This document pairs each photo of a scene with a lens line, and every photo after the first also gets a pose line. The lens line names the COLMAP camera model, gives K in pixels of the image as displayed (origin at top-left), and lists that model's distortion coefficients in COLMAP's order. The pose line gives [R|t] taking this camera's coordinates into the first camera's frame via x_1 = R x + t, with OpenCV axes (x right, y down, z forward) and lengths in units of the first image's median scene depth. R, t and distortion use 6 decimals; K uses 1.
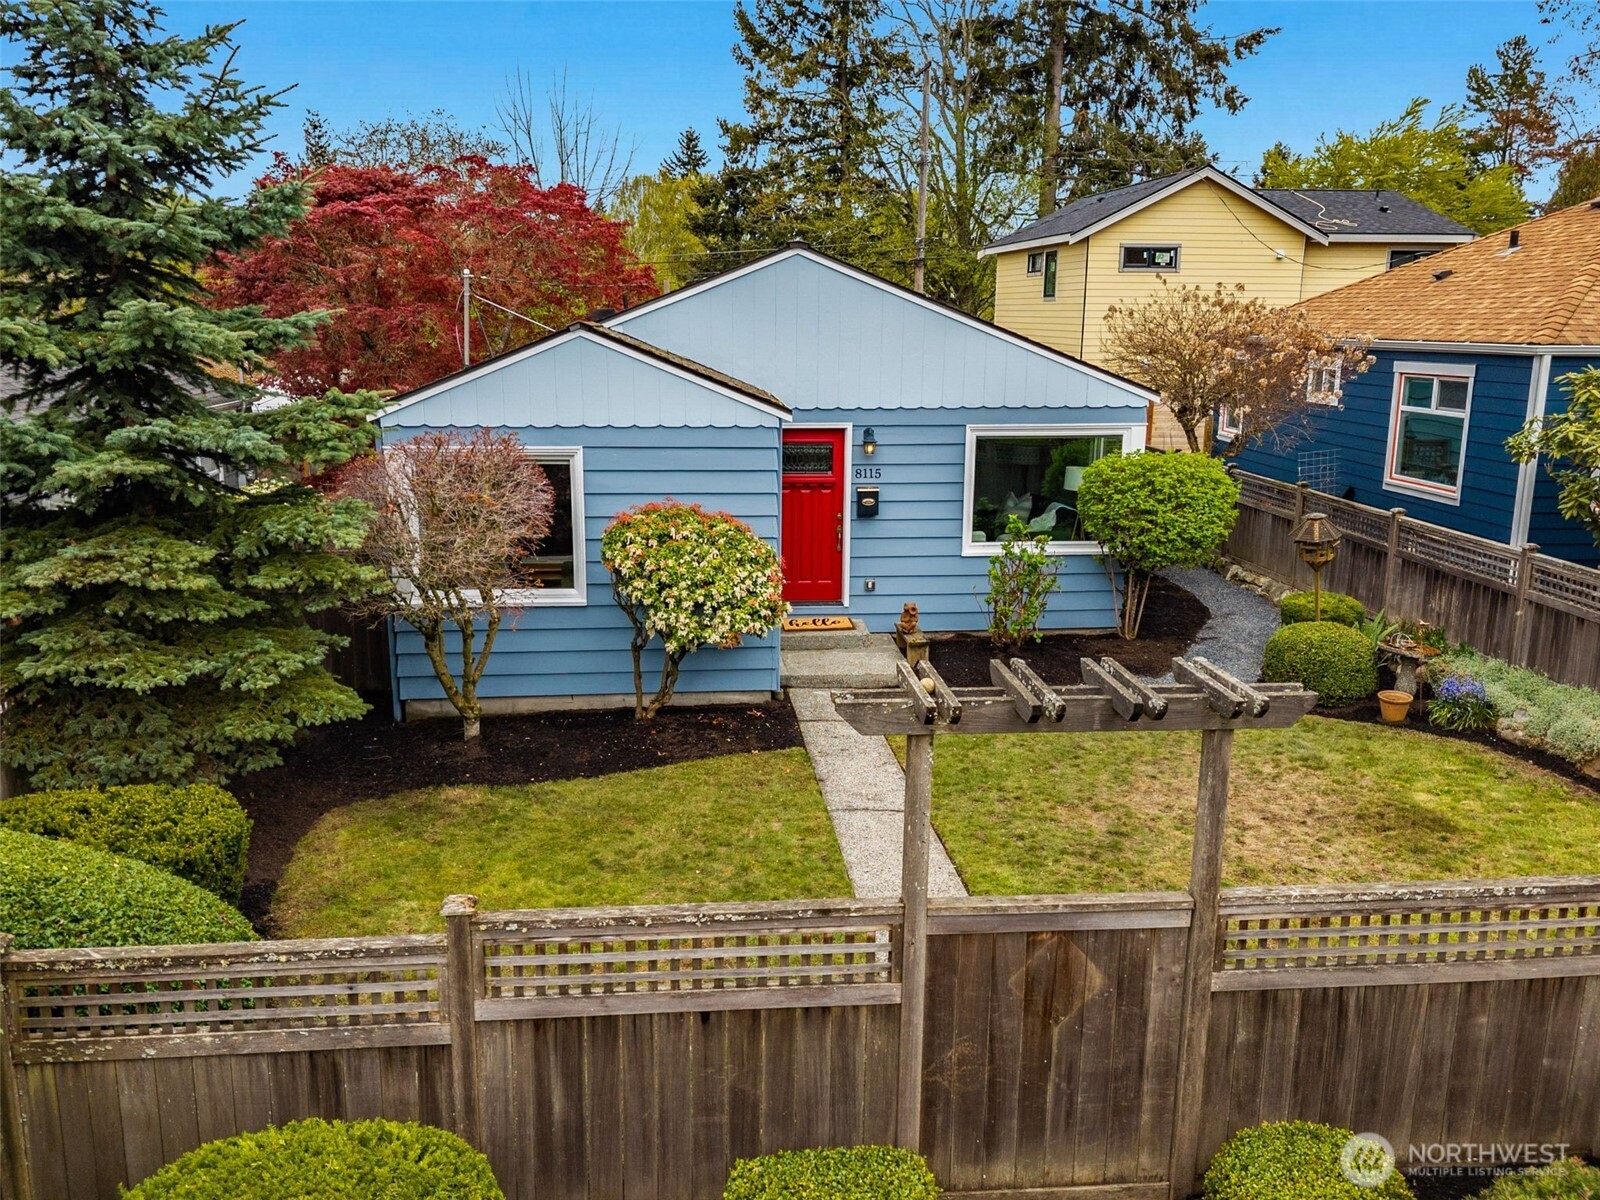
lens RADIAL K [[1294.8, 0, 800.0], [0, 1294.8, 600.0], [0, 0, 1]] dist [0.106197, -0.180250]
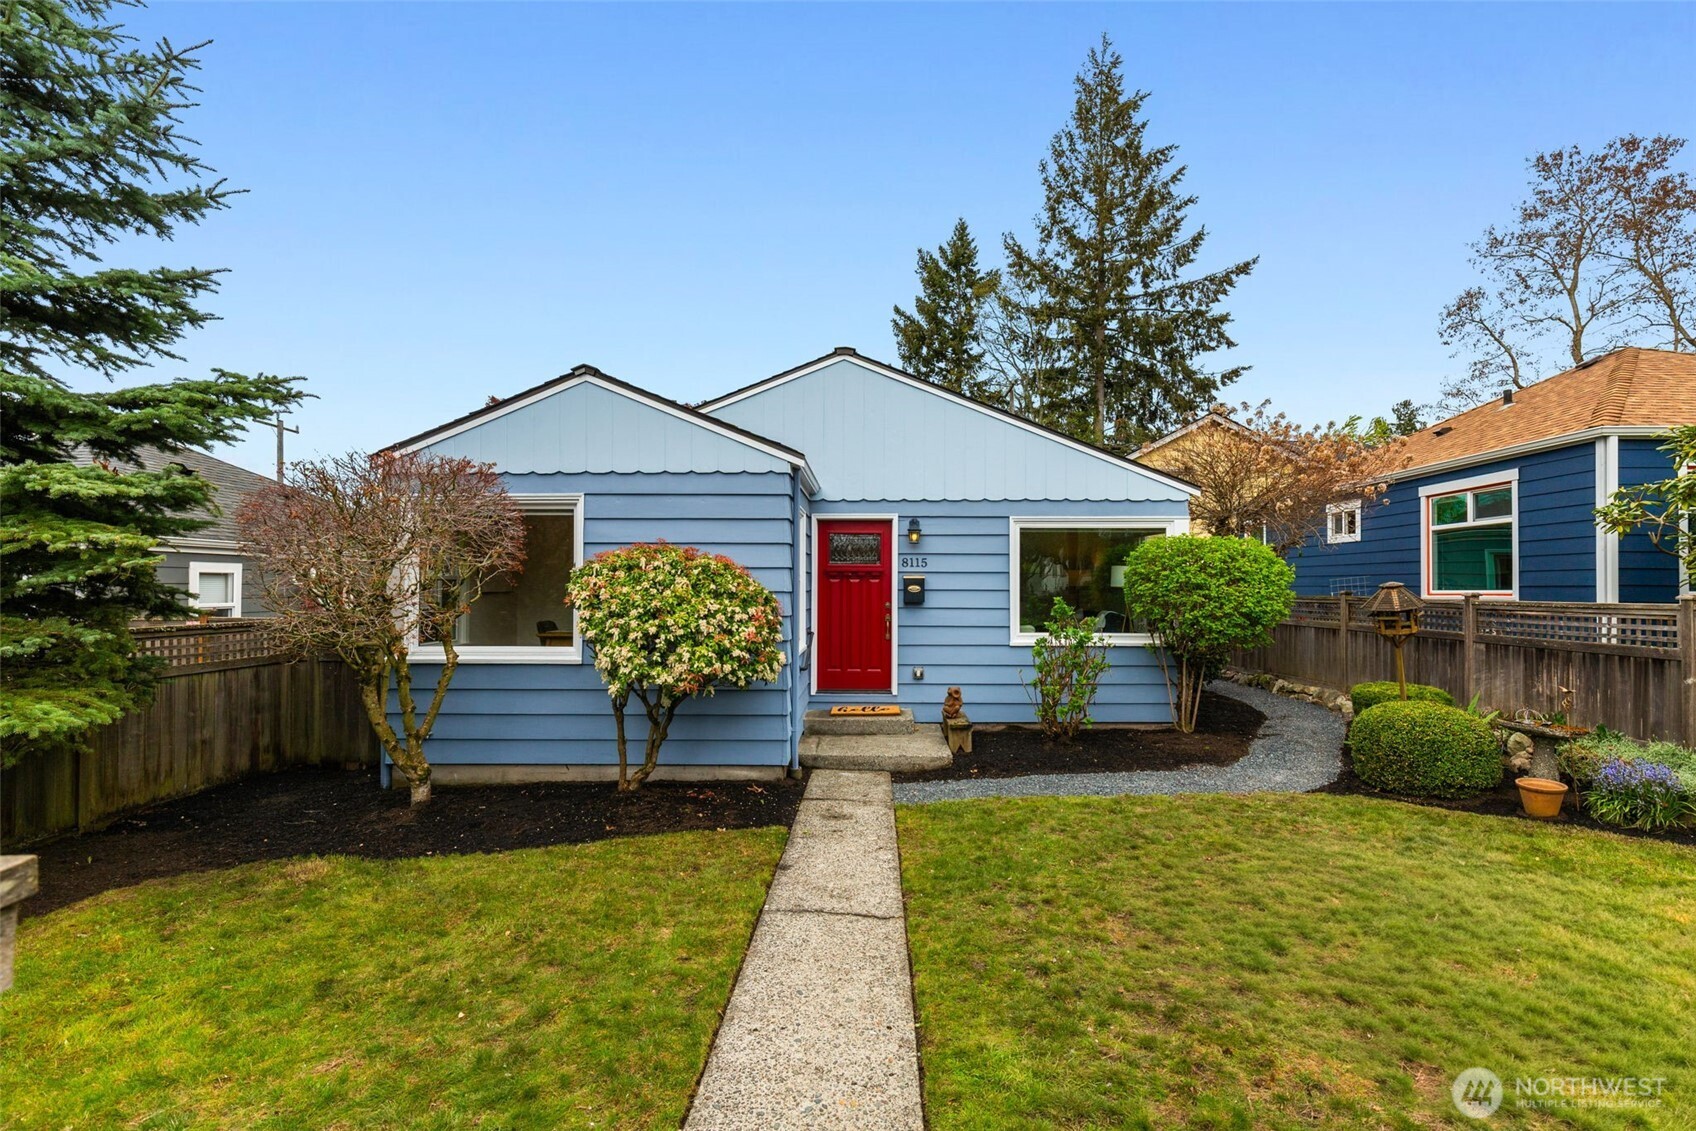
lens RADIAL K [[800.5, 0, 863.6], [0, 800.5, 586.9], [0, 0, 1]] dist [0.001173, 0.001078]
pose [[0.993734, -0.004683, -0.111672, 0.089275], [-0.019727, 0.976088, -0.216479, 0.063067], [0.110016, 0.217326, 0.969879, 0.410457]]
